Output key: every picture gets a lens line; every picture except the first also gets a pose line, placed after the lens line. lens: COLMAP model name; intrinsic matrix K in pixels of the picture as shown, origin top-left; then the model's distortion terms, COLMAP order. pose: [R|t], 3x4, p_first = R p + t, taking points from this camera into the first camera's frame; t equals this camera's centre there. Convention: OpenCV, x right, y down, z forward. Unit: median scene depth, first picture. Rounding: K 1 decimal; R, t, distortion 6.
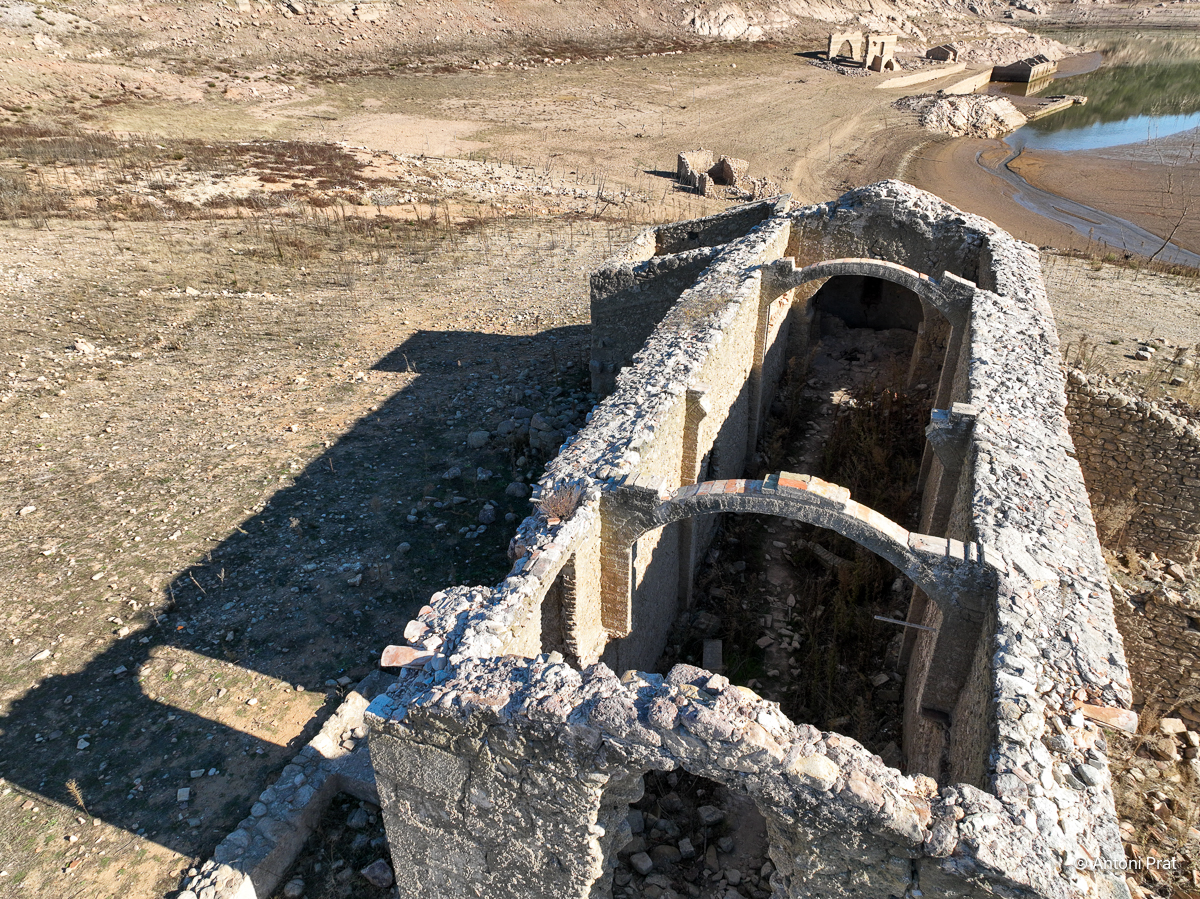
lens RADIAL K [[840.2, 0, 601.4], [0, 840.2, 447.2], [0, 0, 1]] dist [-0.002287, 0.022039]
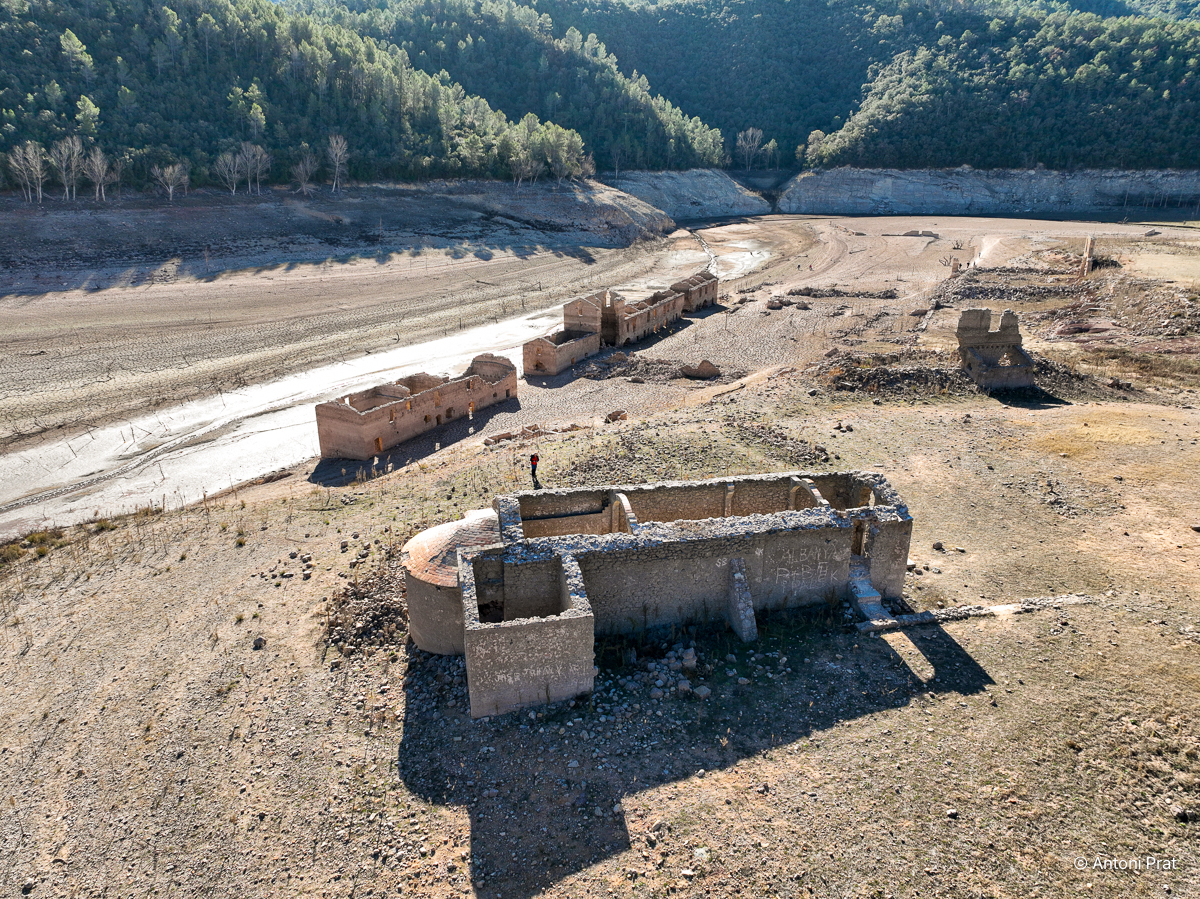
lens RADIAL K [[840.2, 0, 591.4], [0, 840.2, 453.1], [0, 0, 1]] dist [-0.002287, 0.022039]
pose [[-0.510015, -0.289546, 0.809968, -1.519022], [0.427401, 0.731869, 0.530750, -1.622175], [-0.746467, 0.616872, -0.249512, 1.601026]]
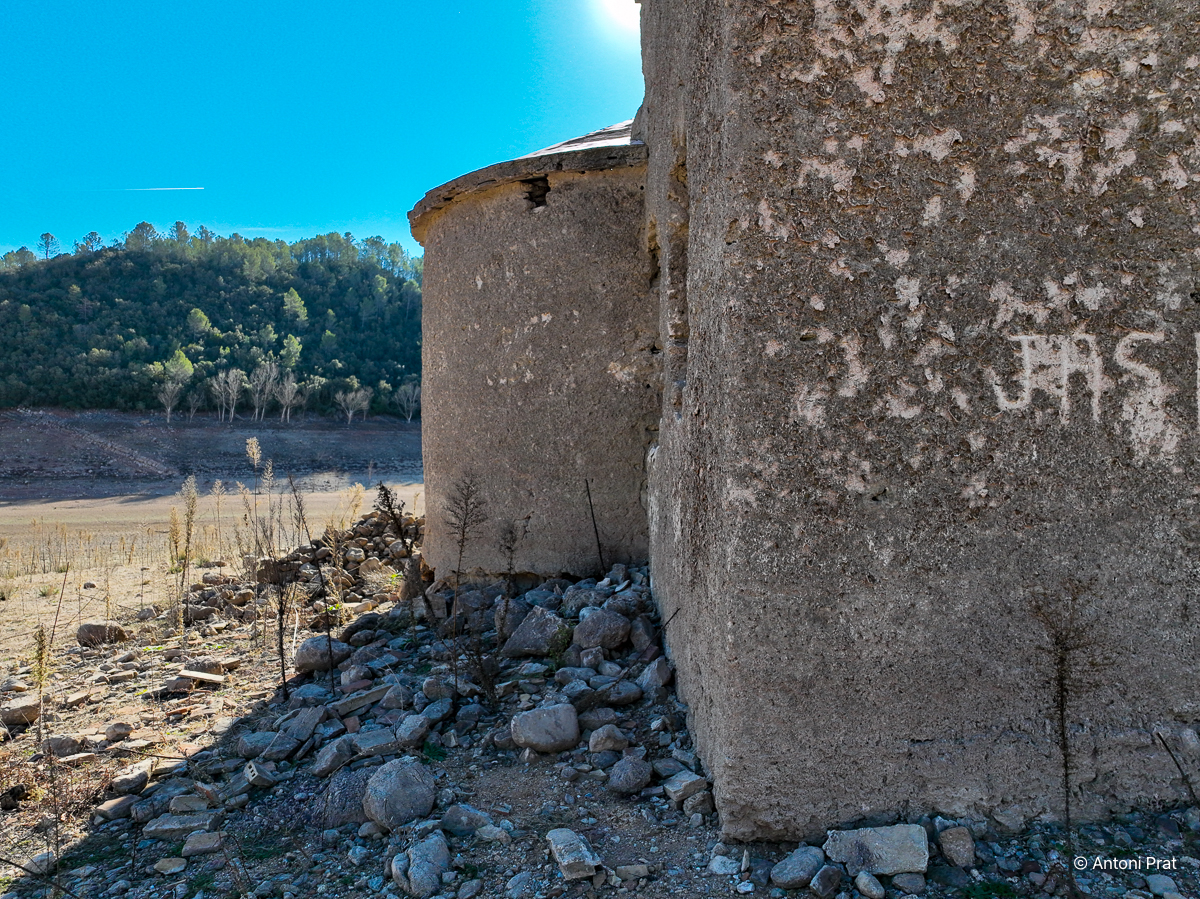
lens RADIAL K [[840.2, 0, 606.5], [0, 840.2, 446.4], [0, 0, 1]] dist [-0.002287, 0.022039]
pose [[-0.354566, -0.004731, 0.935019, -0.084209], [0.458849, 0.870419, 0.178403, -0.324285], [-0.814703, 0.492288, -0.306451, 1.743017]]
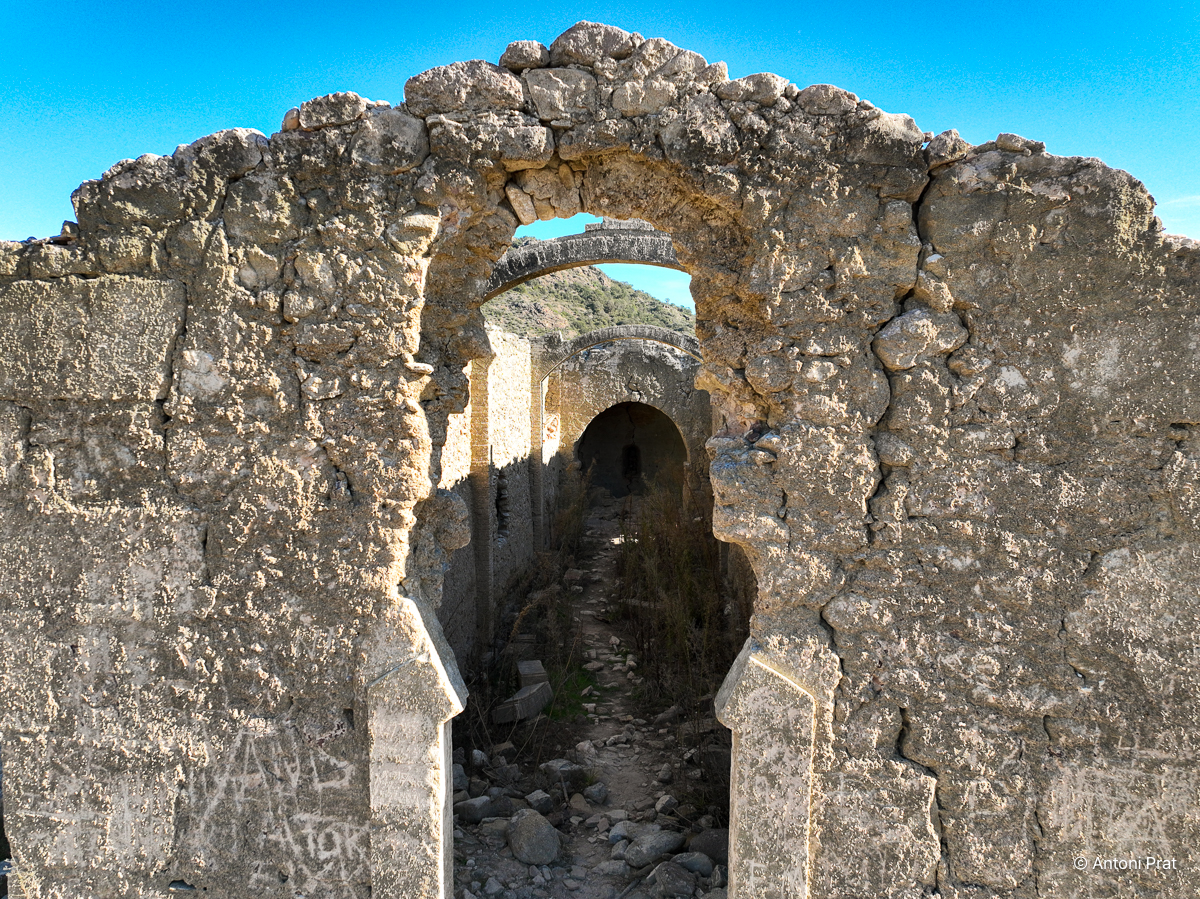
lens RADIAL K [[840.2, 0, 597.9], [0, 840.2, 448.0], [0, 0, 1]] dist [-0.002287, 0.022039]
pose [[0.954521, -0.015667, 0.297731, -0.026832], [0.144983, 0.896984, -0.417611, 0.332714], [-0.260517, 0.441784, 0.858462, 0.212201]]
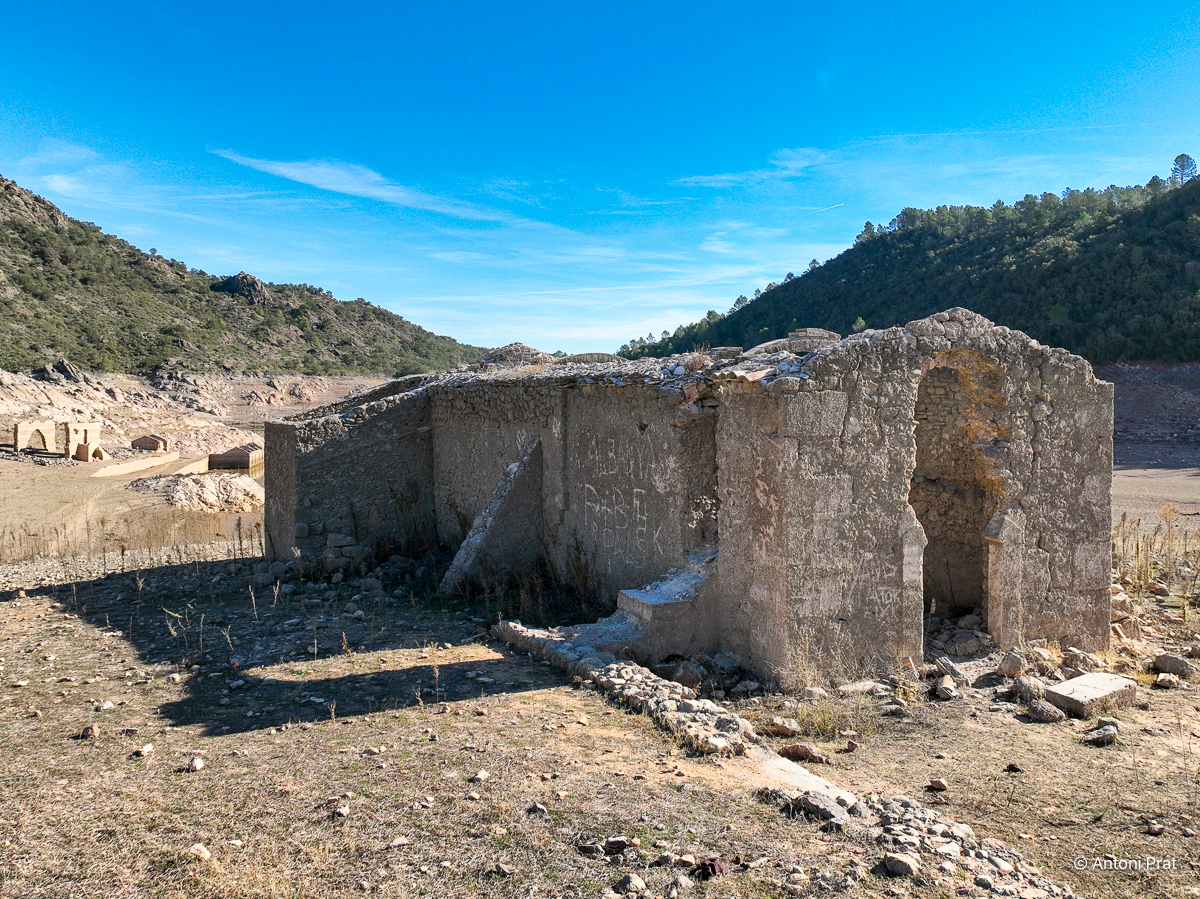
lens RADIAL K [[1071.9, 0, 587.0], [0, 1071.9, 375.2], [0, 0, 1]] dist [0.005968, 0.002667]
pose [[0.712160, 0.006458, 0.701988, -0.850810], [0.344381, 0.868158, -0.357357, 0.394865], [-0.611744, 0.496246, 0.616043, 0.017064]]
